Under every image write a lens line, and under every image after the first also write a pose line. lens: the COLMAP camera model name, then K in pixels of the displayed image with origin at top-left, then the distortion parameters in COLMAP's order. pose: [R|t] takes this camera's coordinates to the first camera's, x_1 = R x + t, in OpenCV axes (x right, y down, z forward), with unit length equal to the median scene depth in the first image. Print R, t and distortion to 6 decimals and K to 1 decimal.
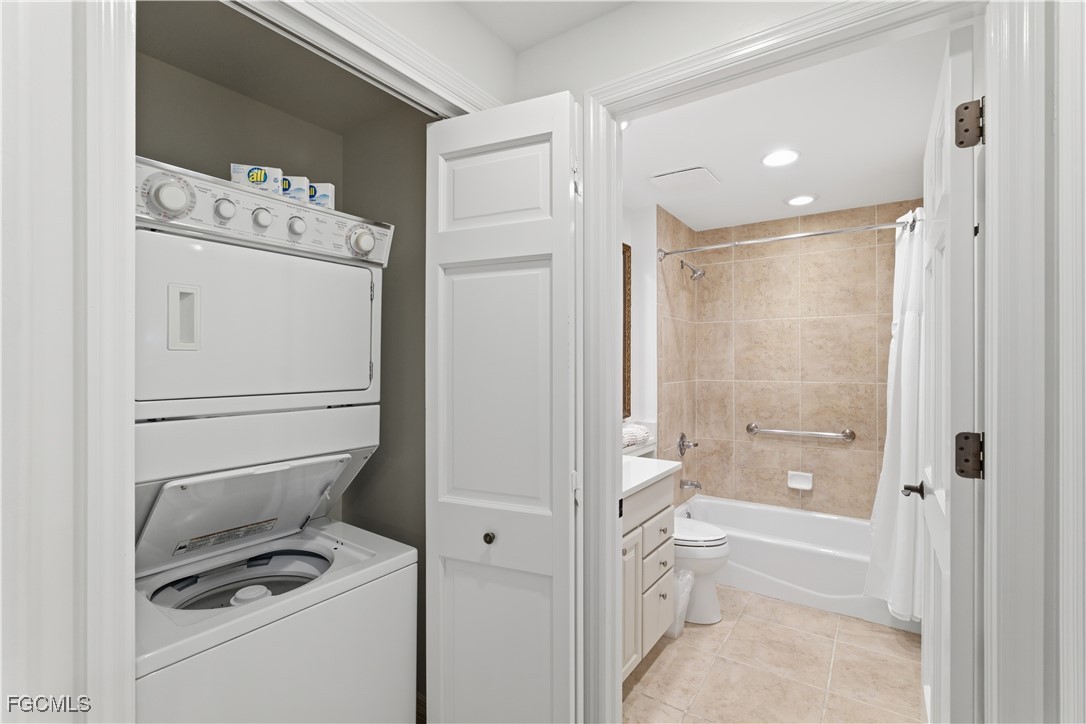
lens RADIAL K [[491.5, 0, 542.8], [0, 491.5, 366.3], [0, 0, 1]] dist [-0.008883, 0.001343]
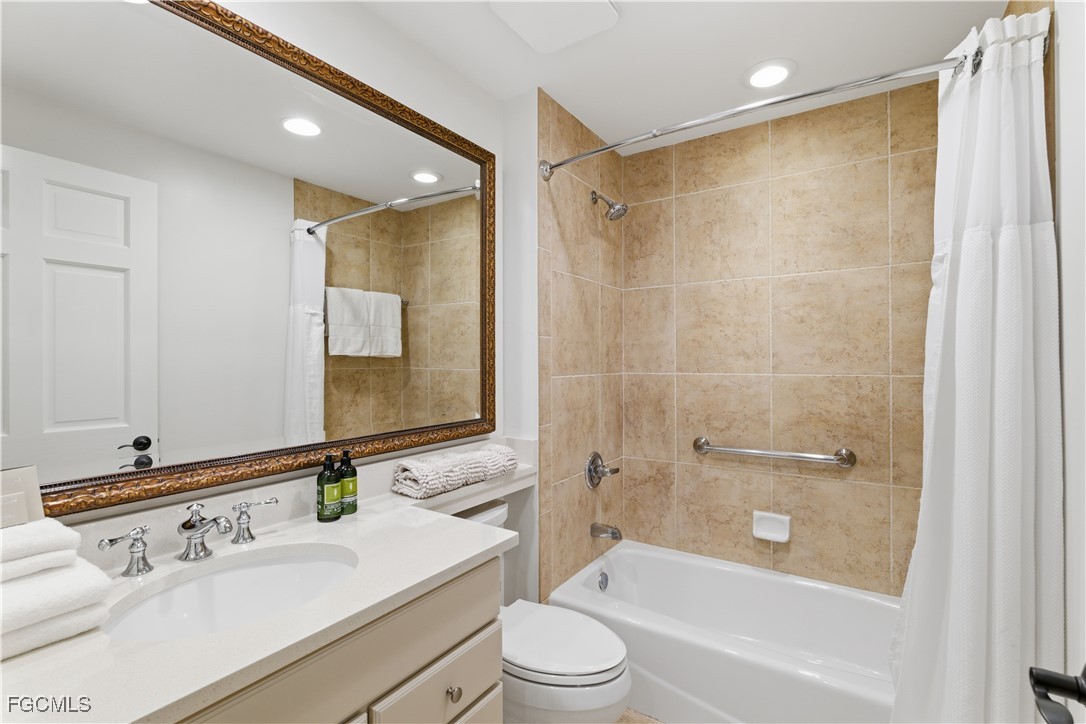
lens RADIAL K [[491.5, 0, 542.8], [0, 491.5, 366.3], [0, 0, 1]] dist [-0.008883, 0.001343]
pose [[0.999839, -0.002464, 0.017793, 0.208006], [0.002416, 0.999993, 0.002722, 0.018131], [-0.017800, -0.002679, 0.999838, 0.350766]]
